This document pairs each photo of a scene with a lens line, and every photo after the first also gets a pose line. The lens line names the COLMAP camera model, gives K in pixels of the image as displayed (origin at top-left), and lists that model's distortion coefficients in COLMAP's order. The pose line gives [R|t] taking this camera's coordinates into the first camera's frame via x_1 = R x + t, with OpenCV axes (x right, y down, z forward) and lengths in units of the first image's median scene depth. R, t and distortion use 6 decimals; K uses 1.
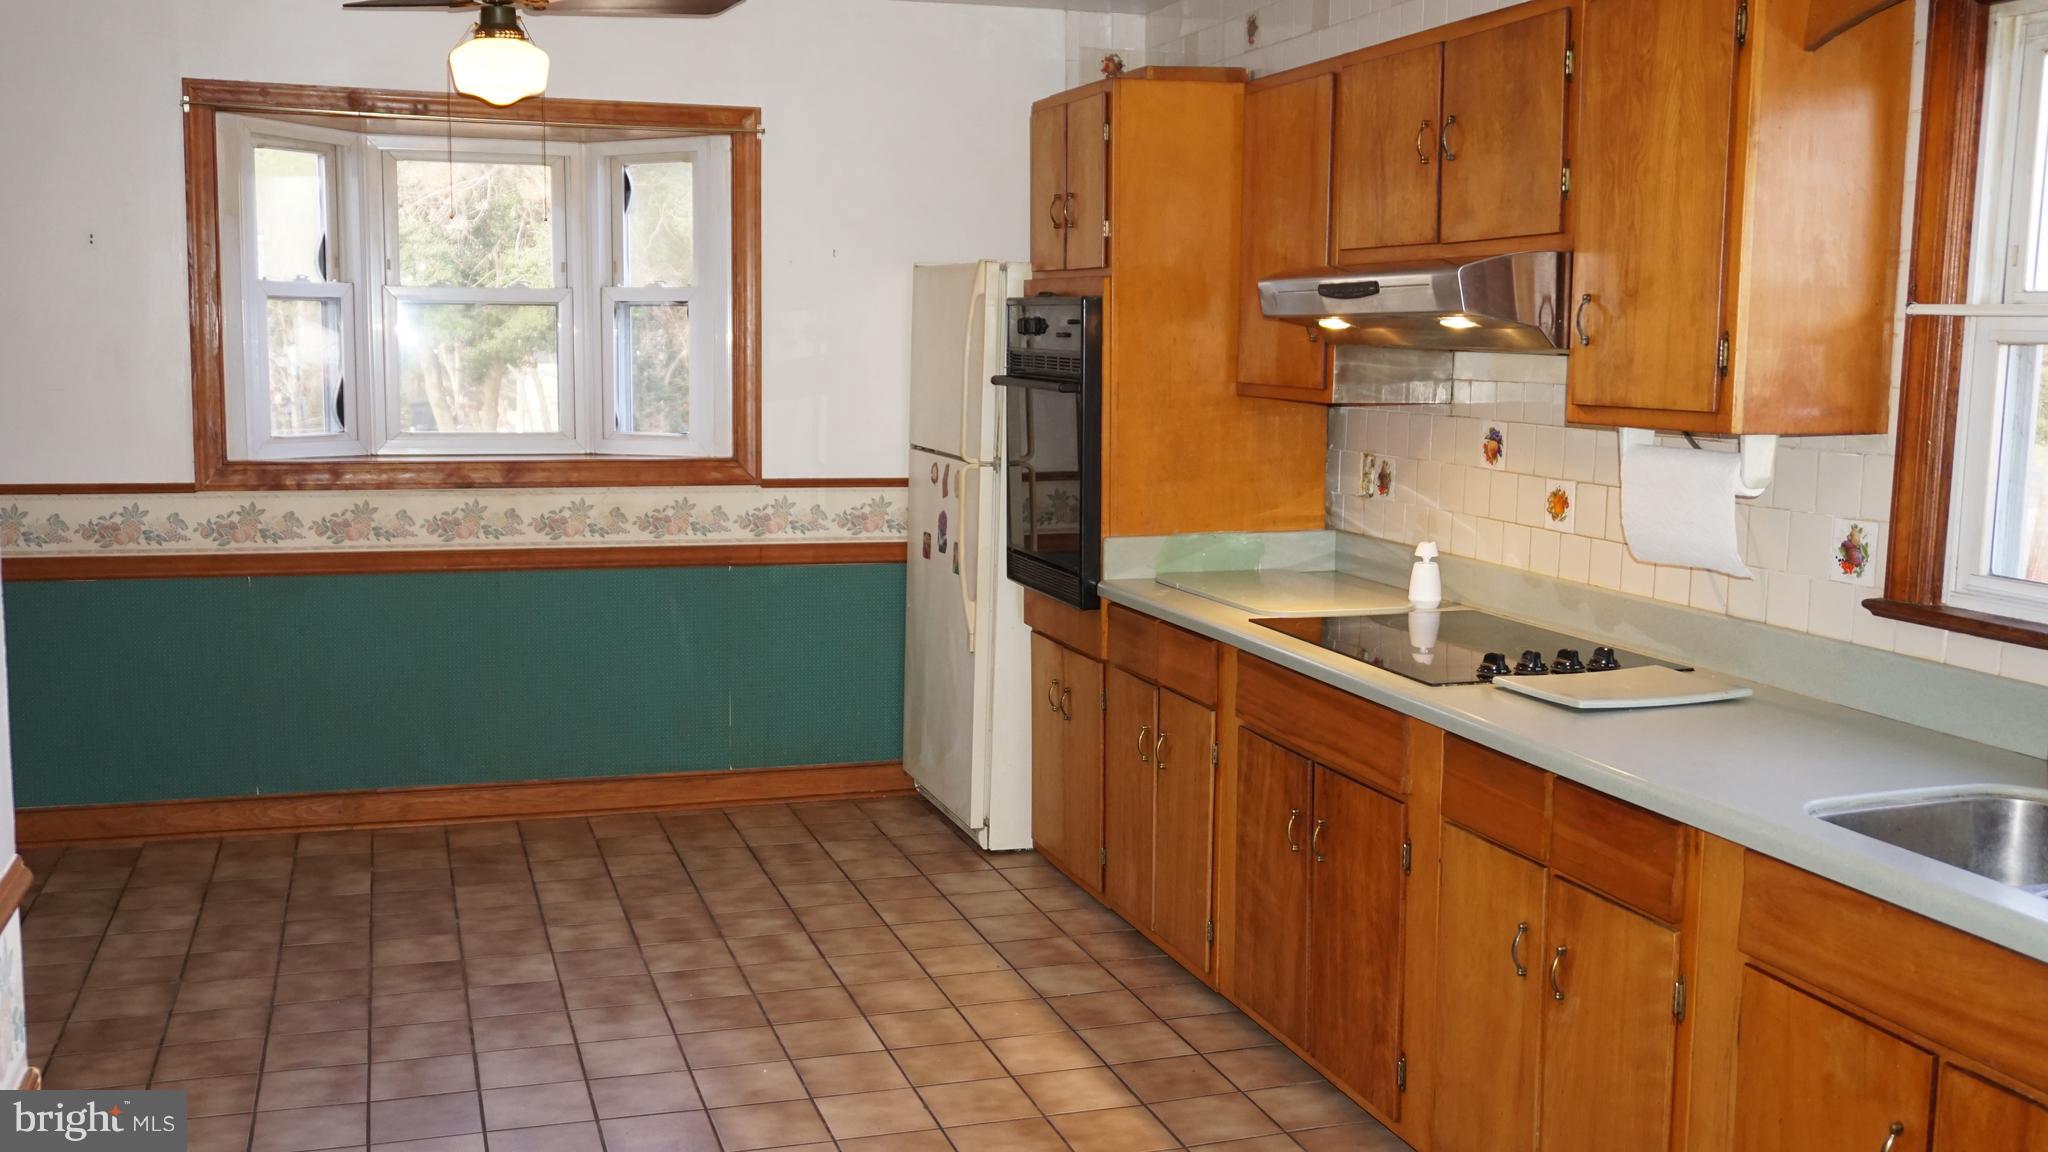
lens RADIAL K [[1954.0, 0, 1011.7], [0, 1954.0, 581.4], [0, 0, 1]] dist [-0.014103, 0.008992]
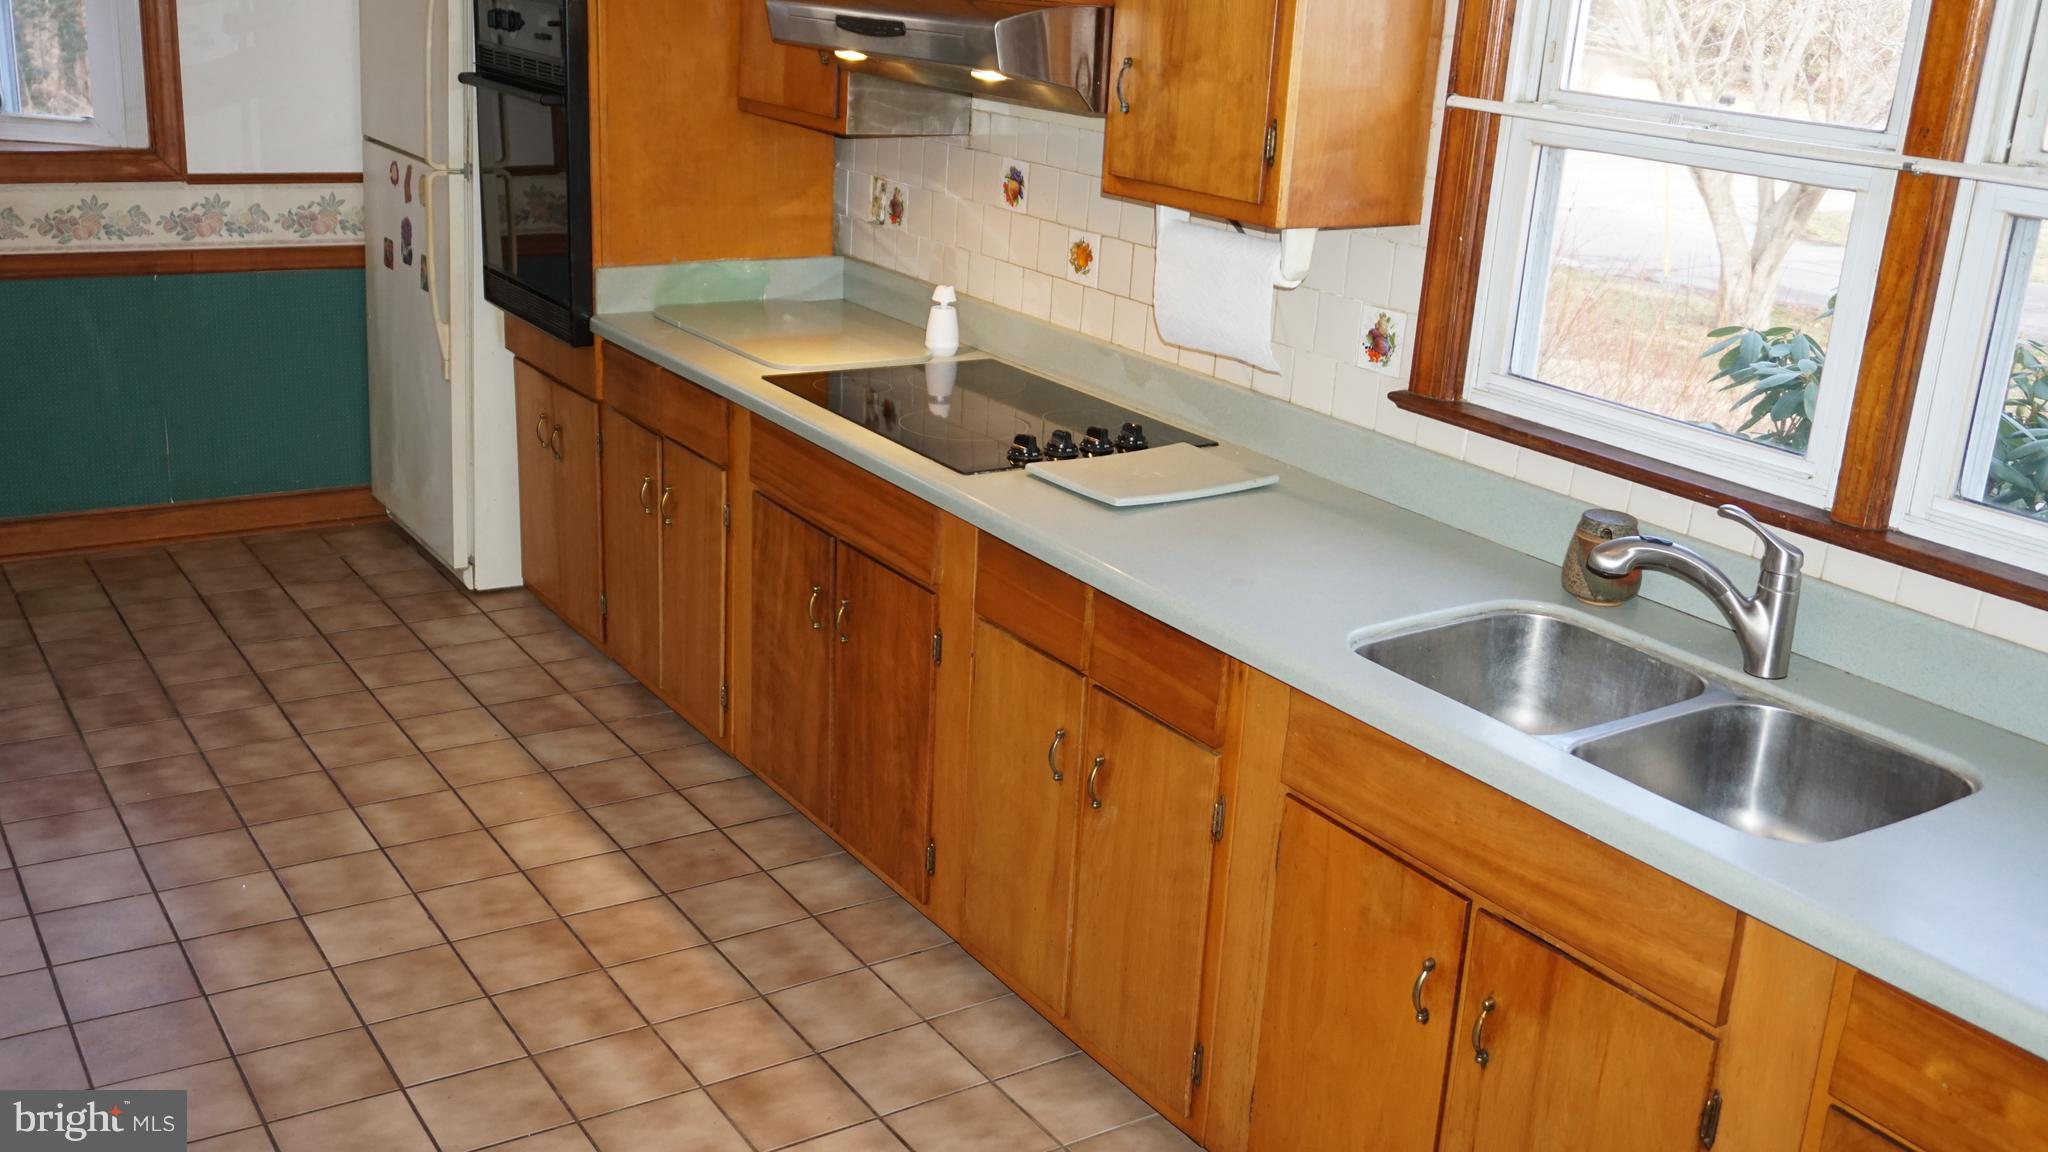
lens RADIAL K [[1960.8, 0, 1008.7], [0, 1960.8, 579.5], [0, 0, 1]] dist [-0.017100, 0.015800]
pose [[0.964357, -0.040123, 0.261545, -0.011755], [-0.010428, 0.981906, 0.189083, -0.053419], [-0.264399, -0.185071, 0.946489, 0.051773]]
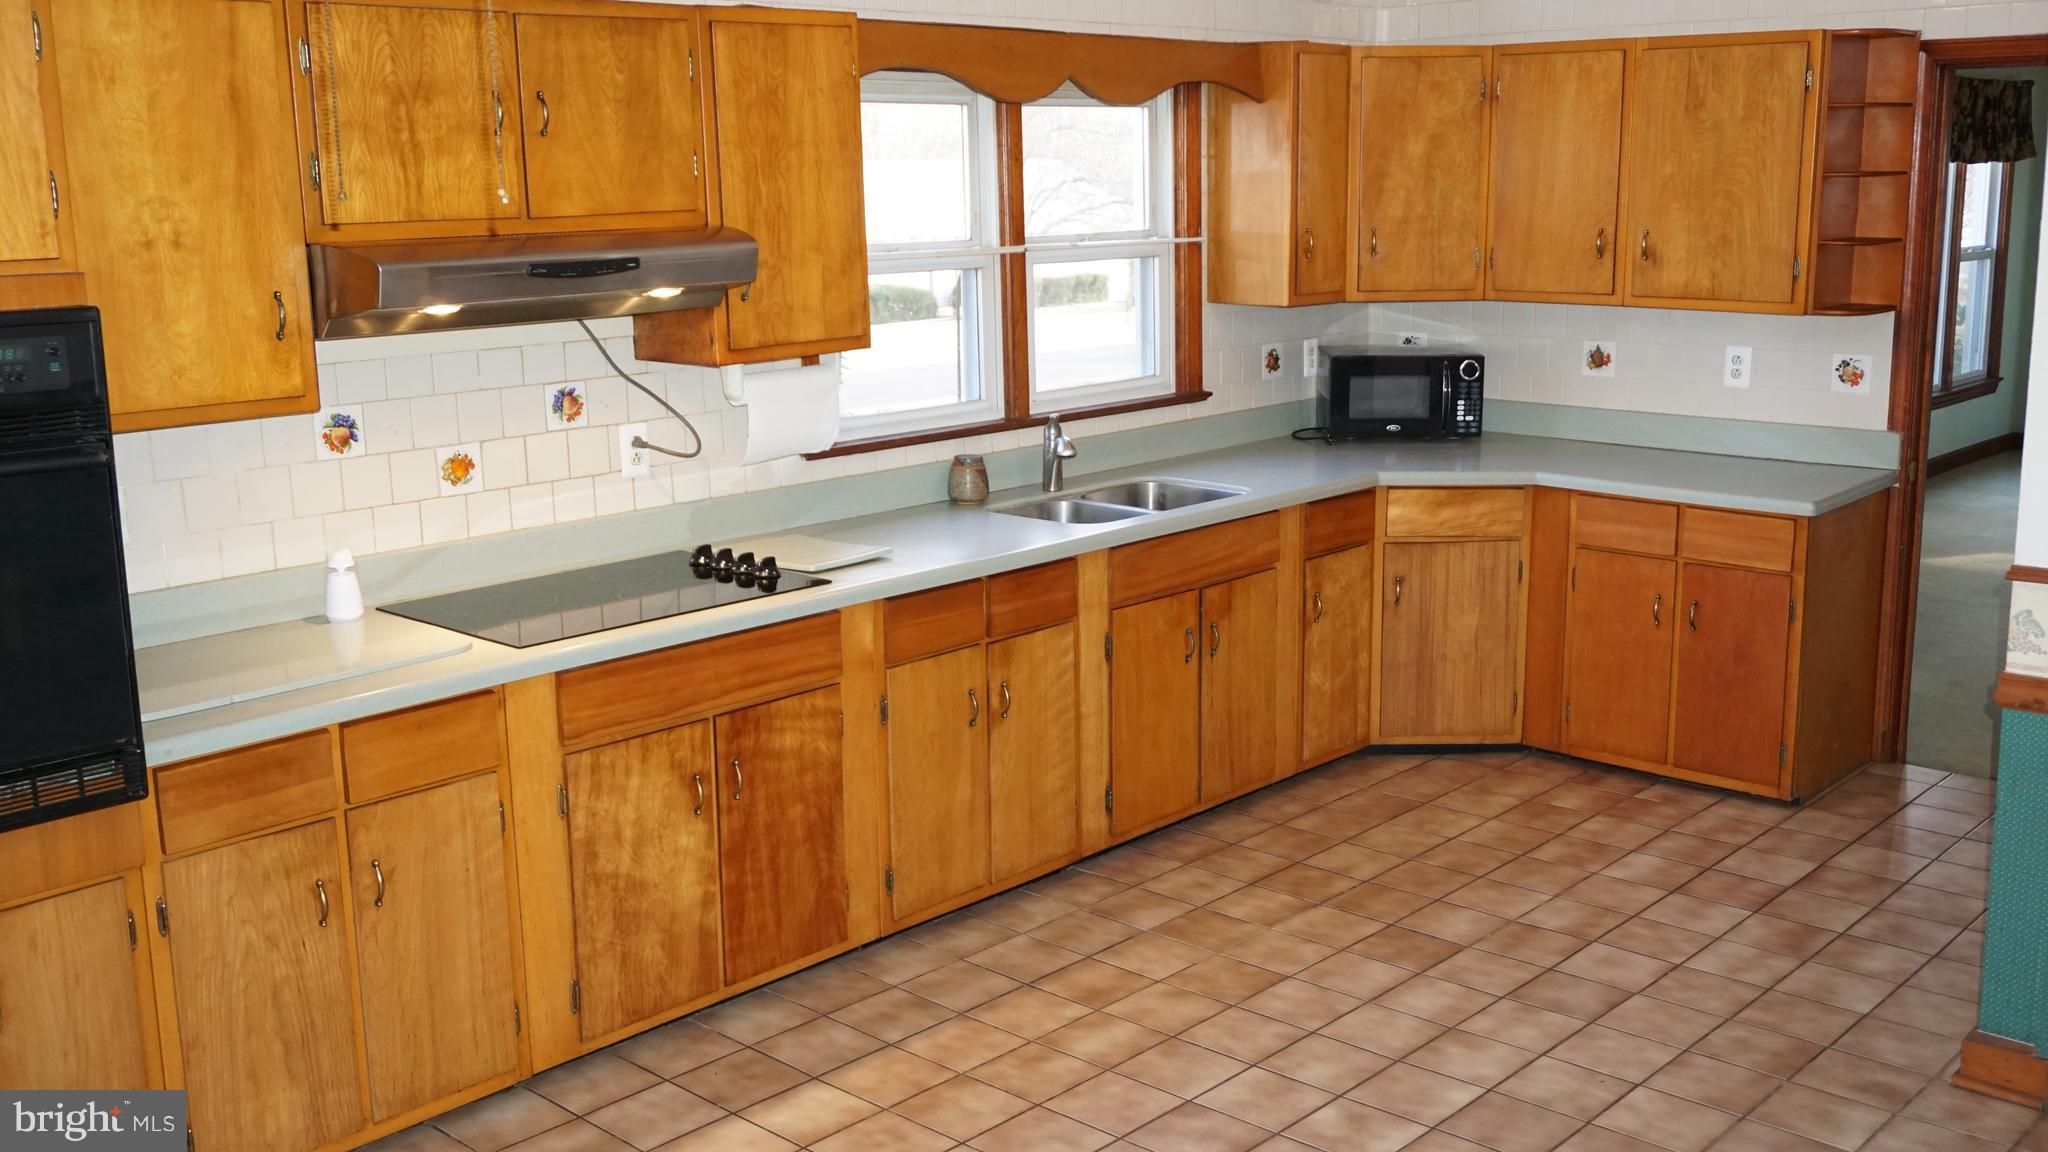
lens RADIAL K [[1977.2, 0, 1026.2], [0, 1977.2, 577.8], [0, 0, 1]] dist [-0.011105, -0.003658]
pose [[-0.489904, -0.177874, 0.853437, -0.624365], [0.126681, 0.954047, 0.271563, -0.187187], [-0.862523, 0.241154, -0.444859, 0.994925]]
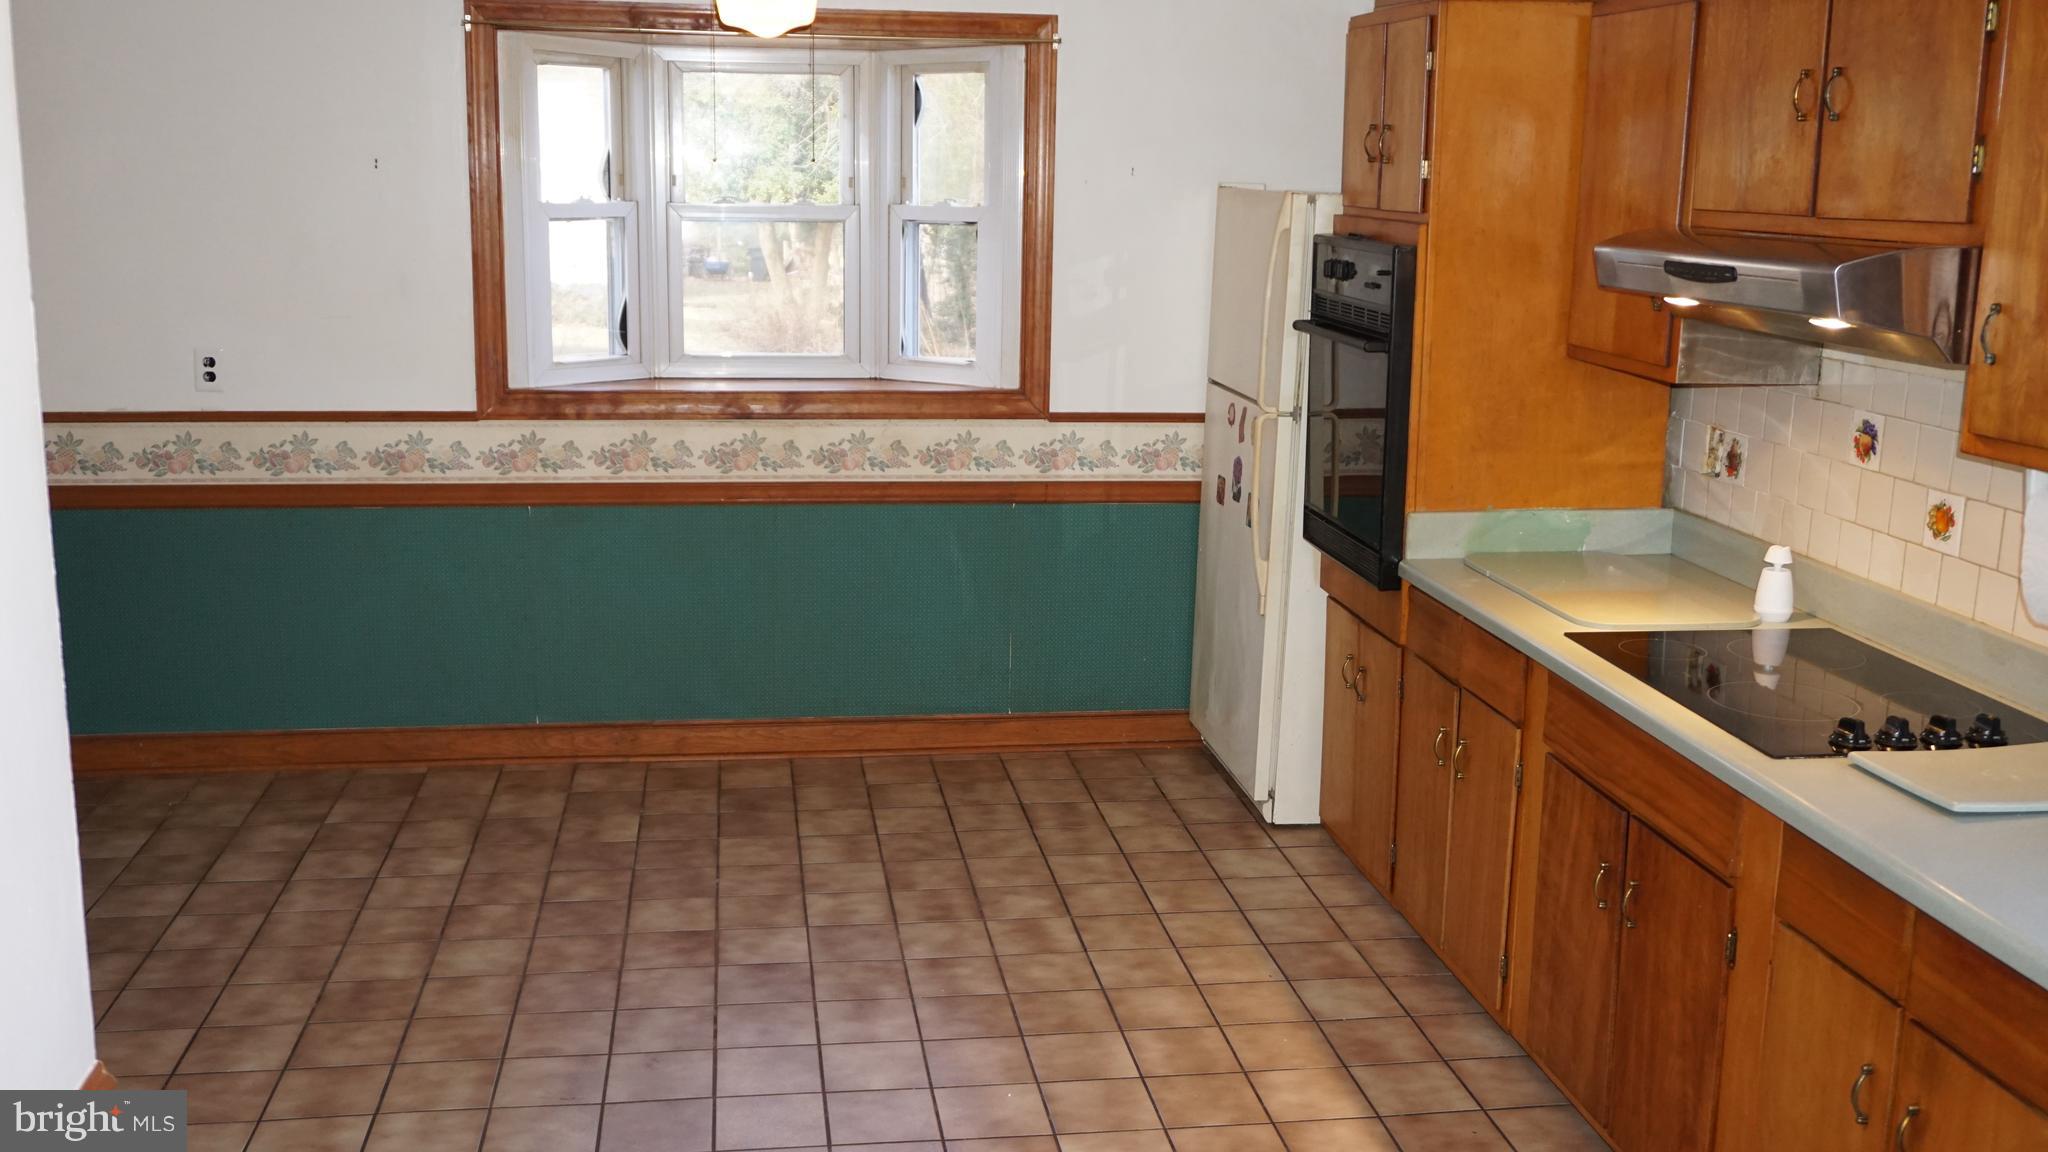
lens RADIAL K [[1954.0, 0, 1011.7], [0, 1954.0, 581.4], [0, 0, 1]] dist [-0.014103, 0.008992]
pose [[0.985717, 0.039731, -0.163658, 0.015224], [-0.026576, 0.996294, 0.081803, -0.058661], [0.166301, -0.076285, 0.983120, 0.072964]]
